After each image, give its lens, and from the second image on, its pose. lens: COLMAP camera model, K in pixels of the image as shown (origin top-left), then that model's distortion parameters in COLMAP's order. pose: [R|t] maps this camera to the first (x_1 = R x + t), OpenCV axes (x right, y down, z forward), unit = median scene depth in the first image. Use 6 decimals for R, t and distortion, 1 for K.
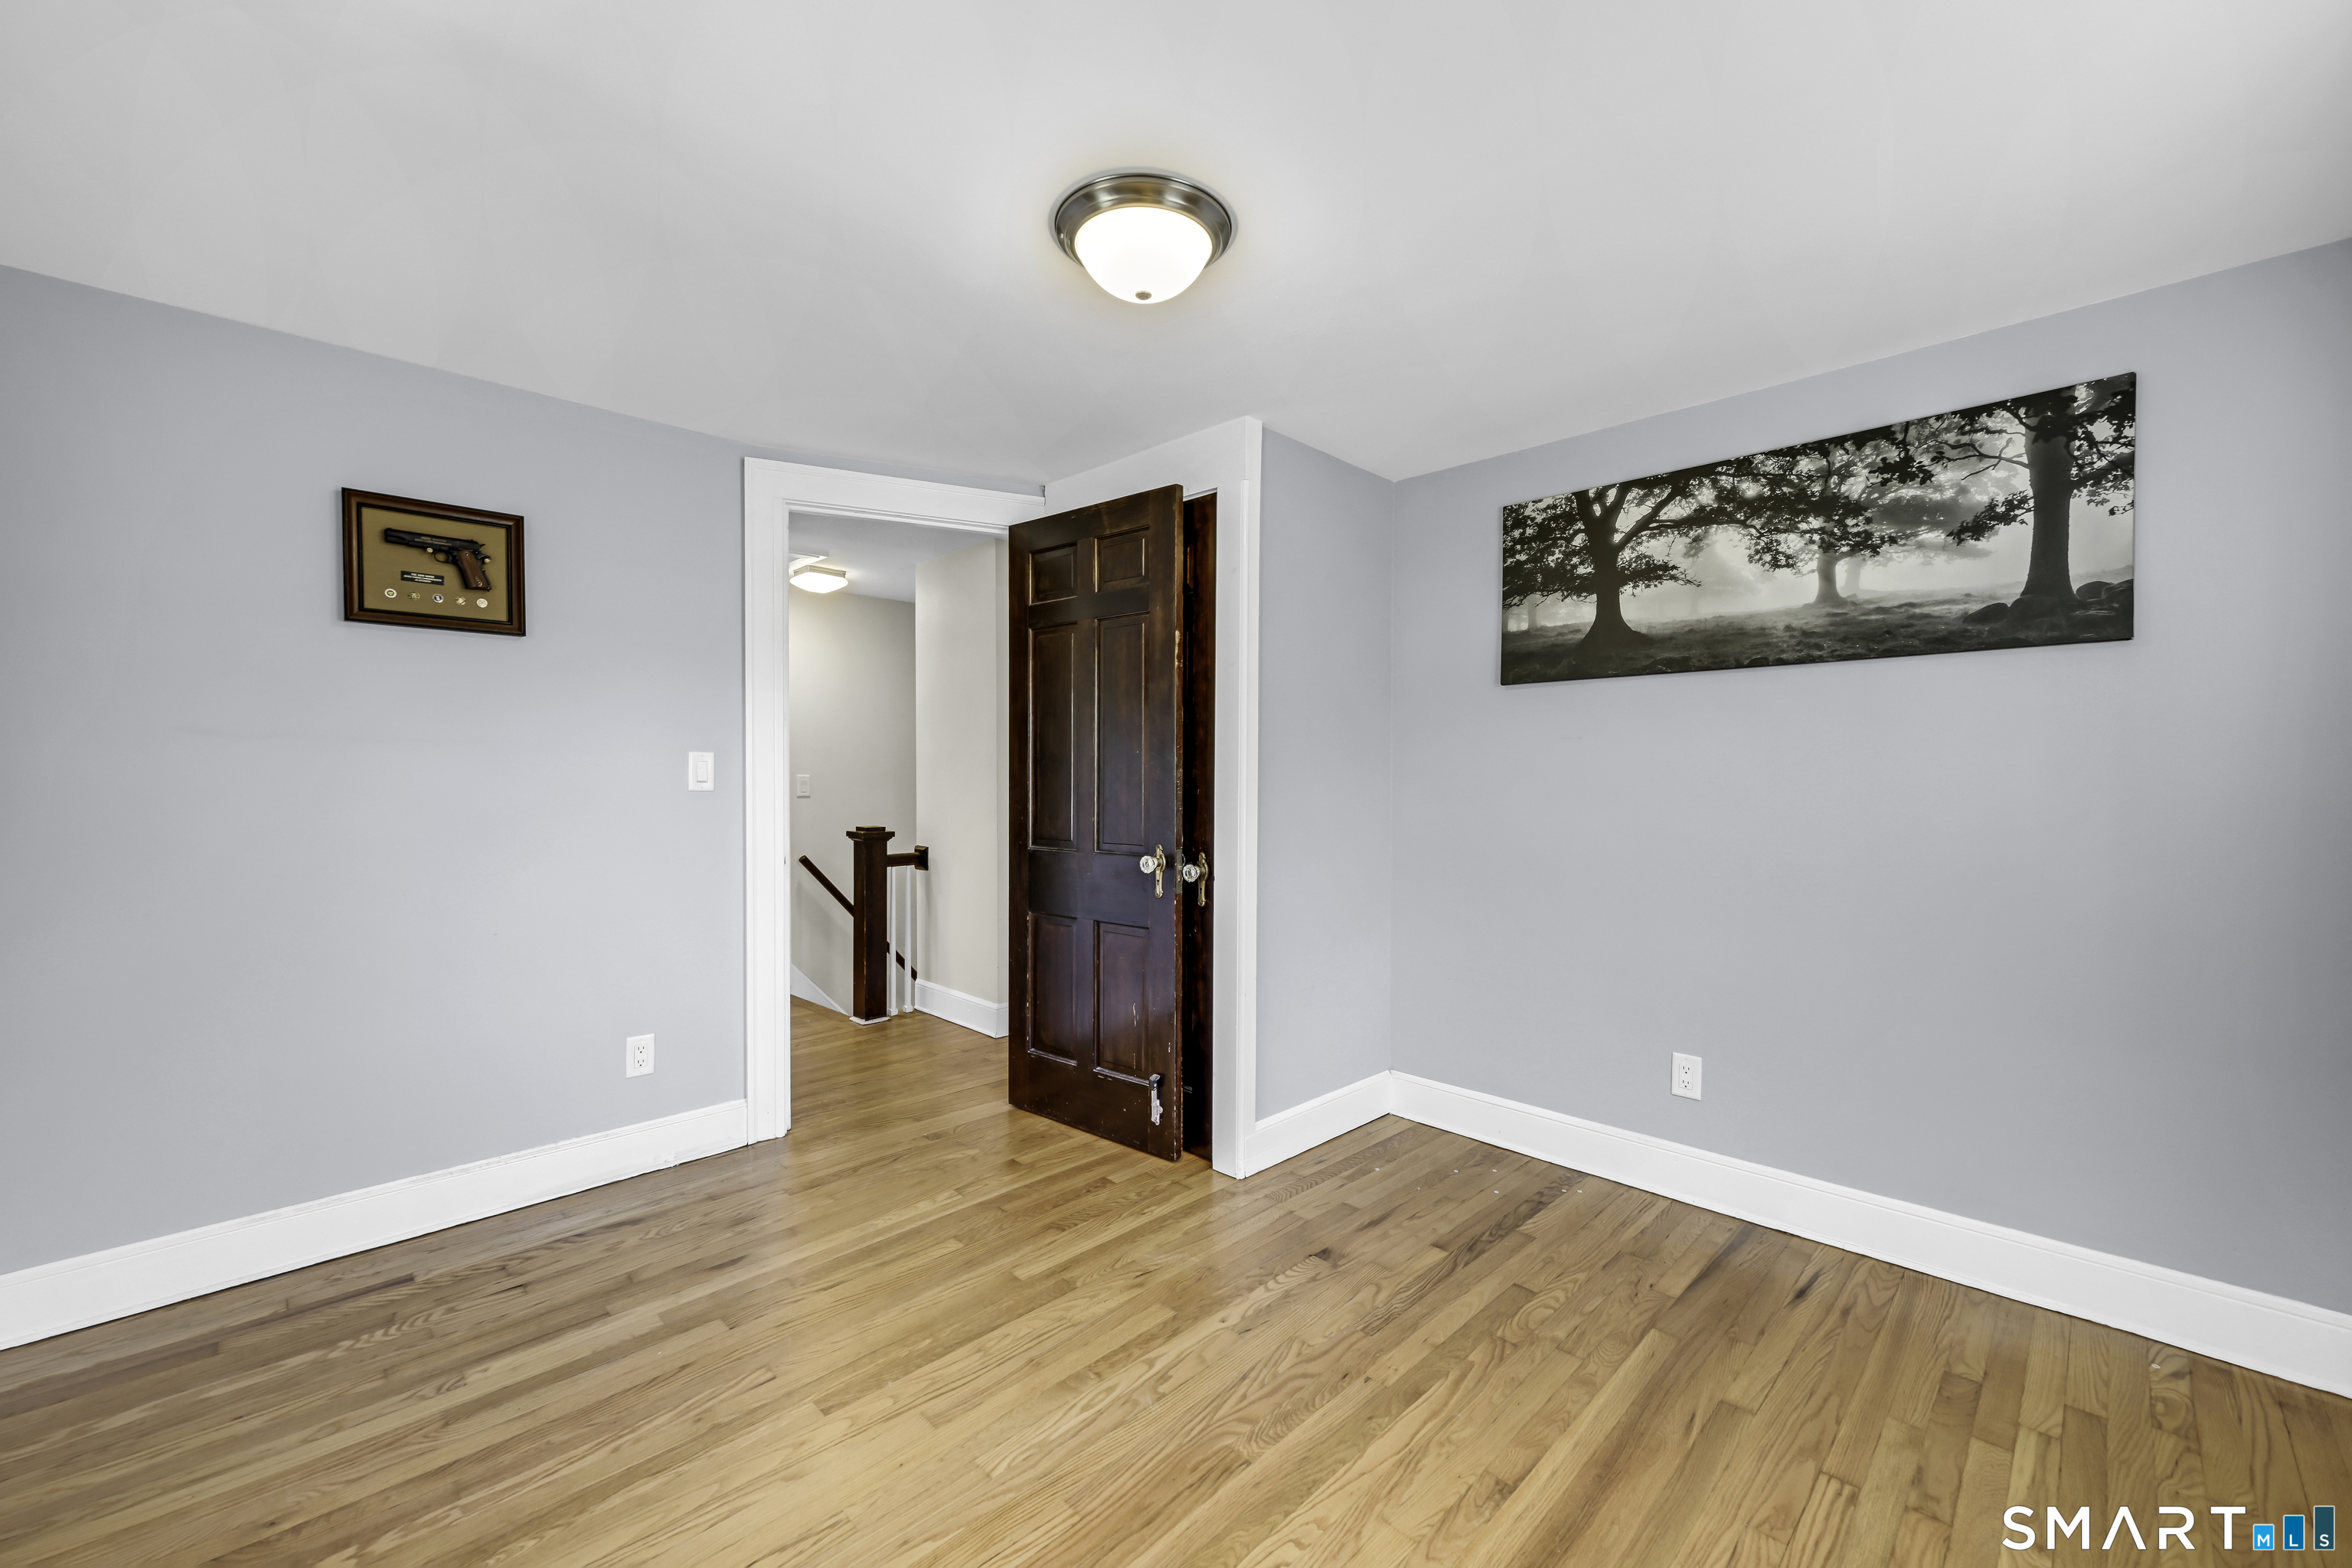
lens RADIAL K [[936.0, 0, 1172.5], [0, 936.0, 788.2], [0, 0, 1]] dist [0.000151, 0.000002]
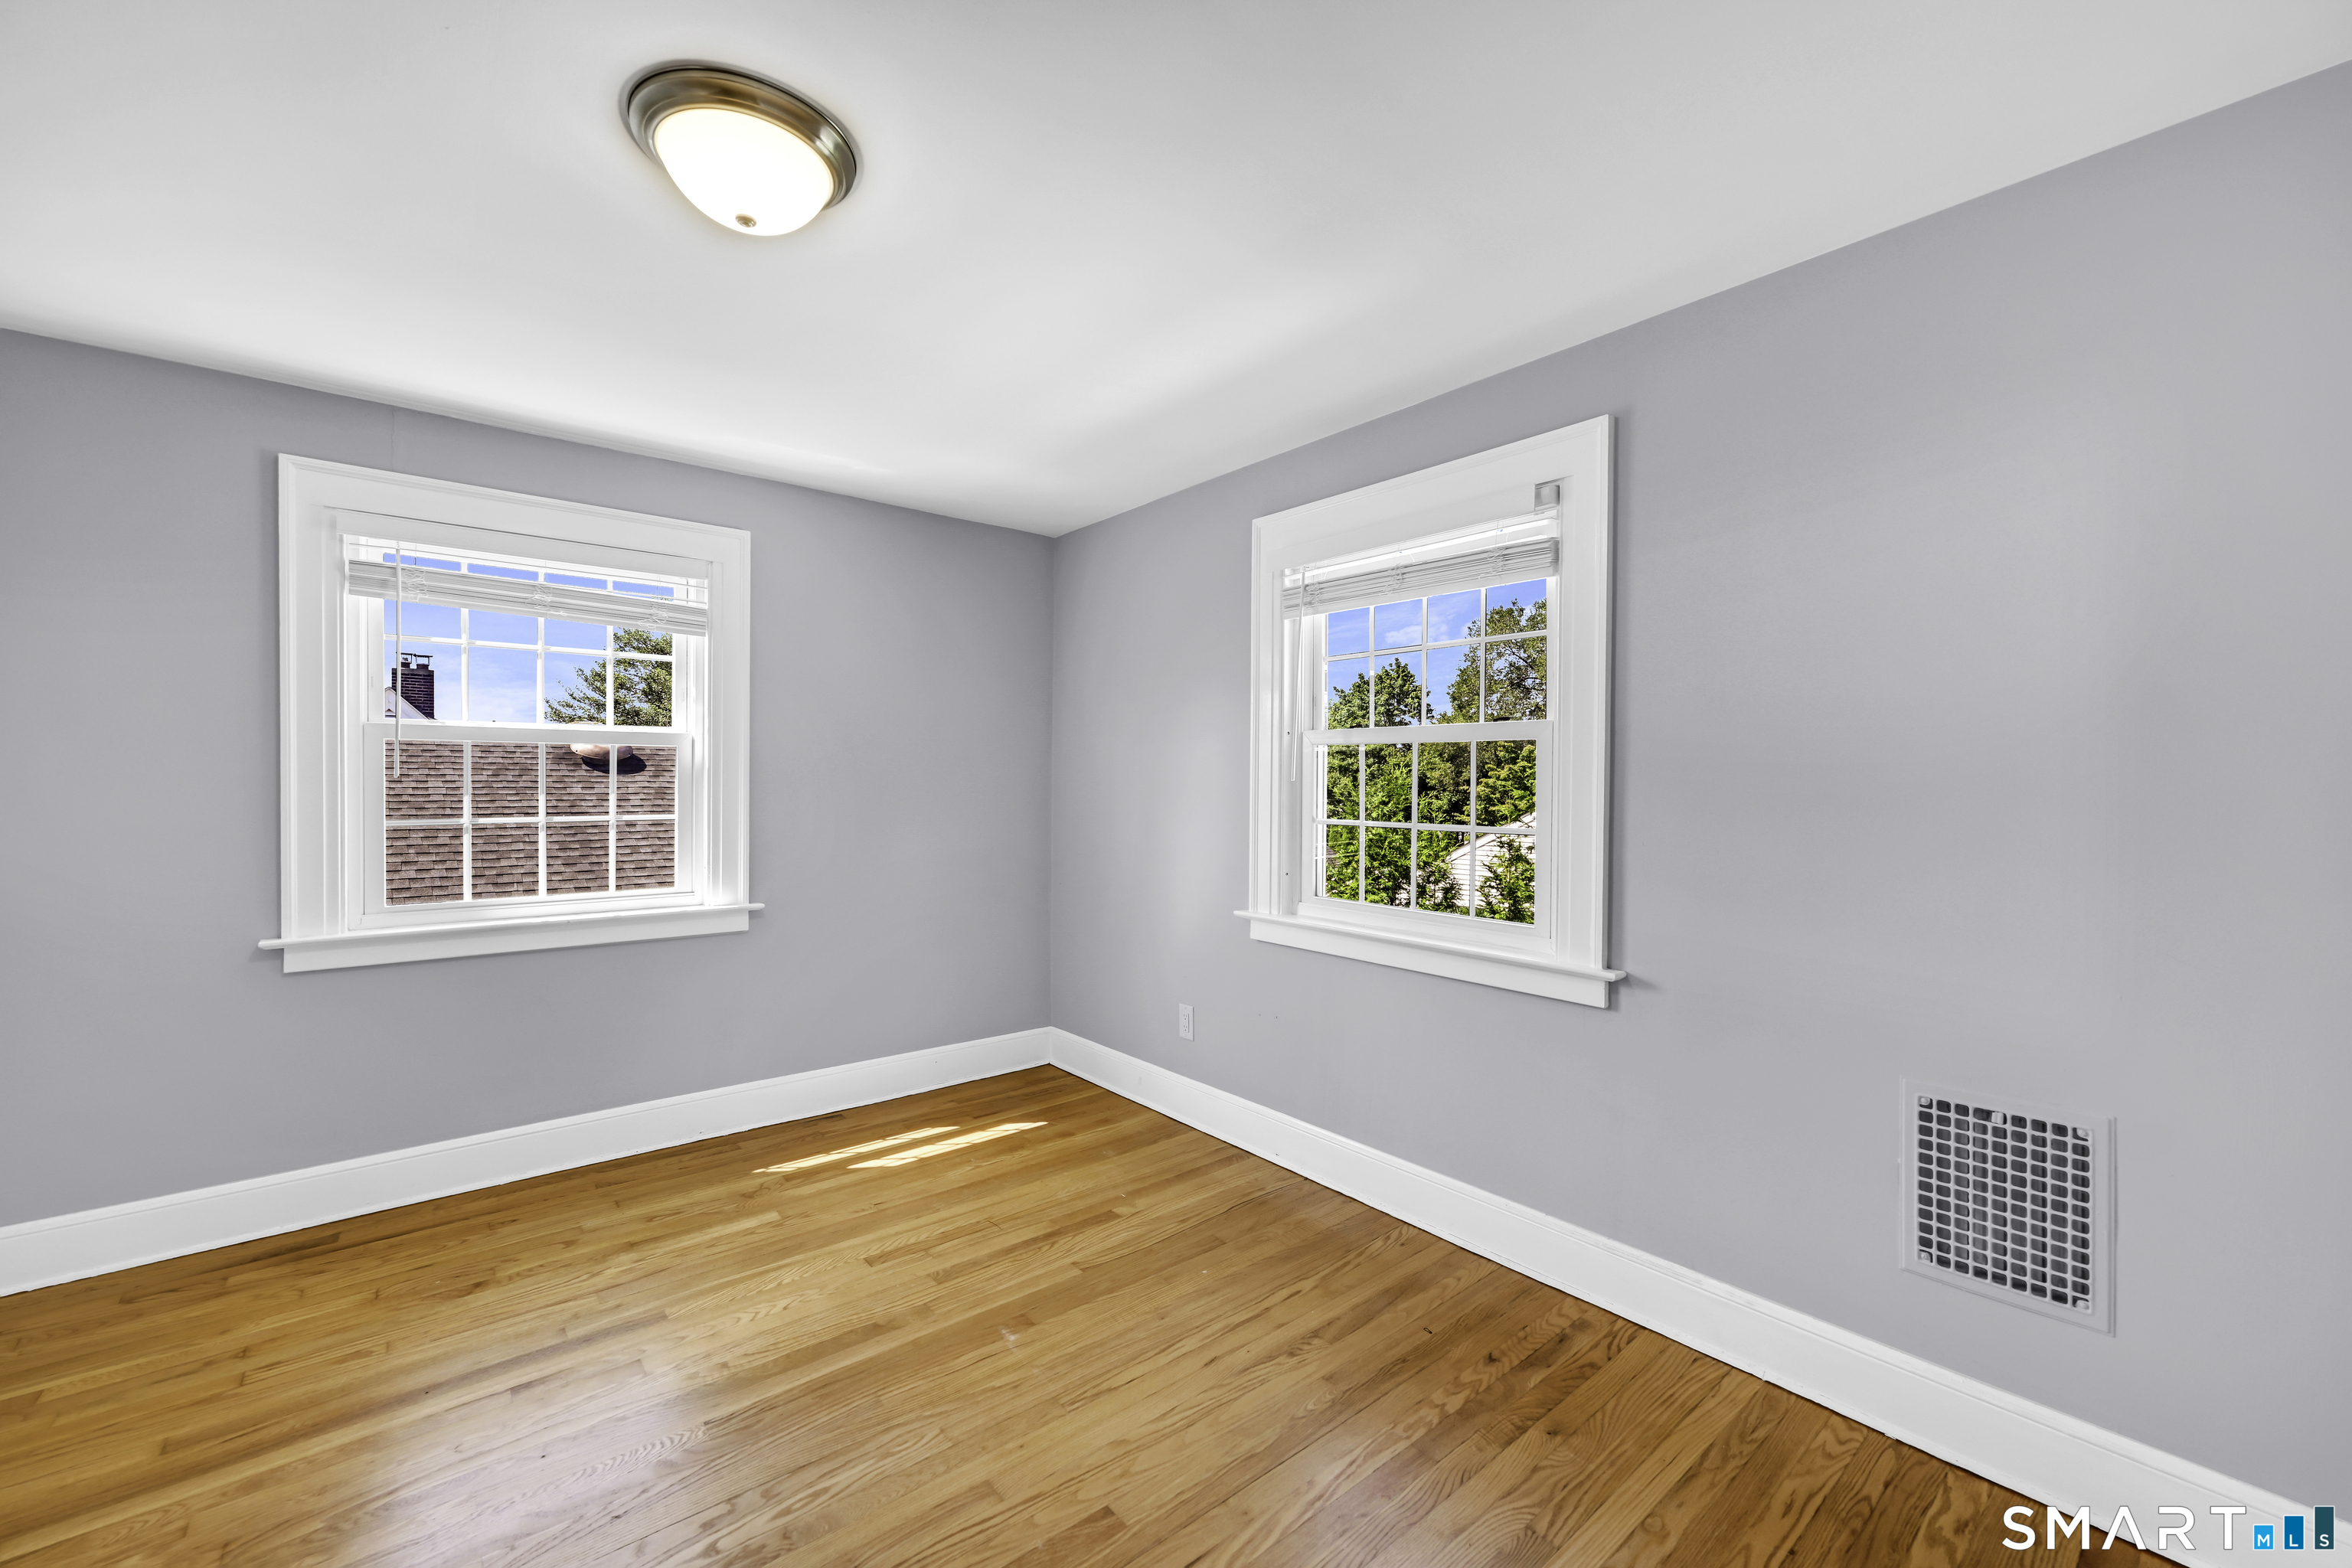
lens RADIAL K [[936.0, 0, 1172.5], [0, 936.0, 788.2], [0, 0, 1]] dist [0.000151, 0.000002]
pose [[-0.994850, -0.005272, 0.101222, -0.528807], [-0.003657, 0.999863, 0.016140, -0.030216], [-0.101293, 0.015687, -0.994733, 1.902466]]
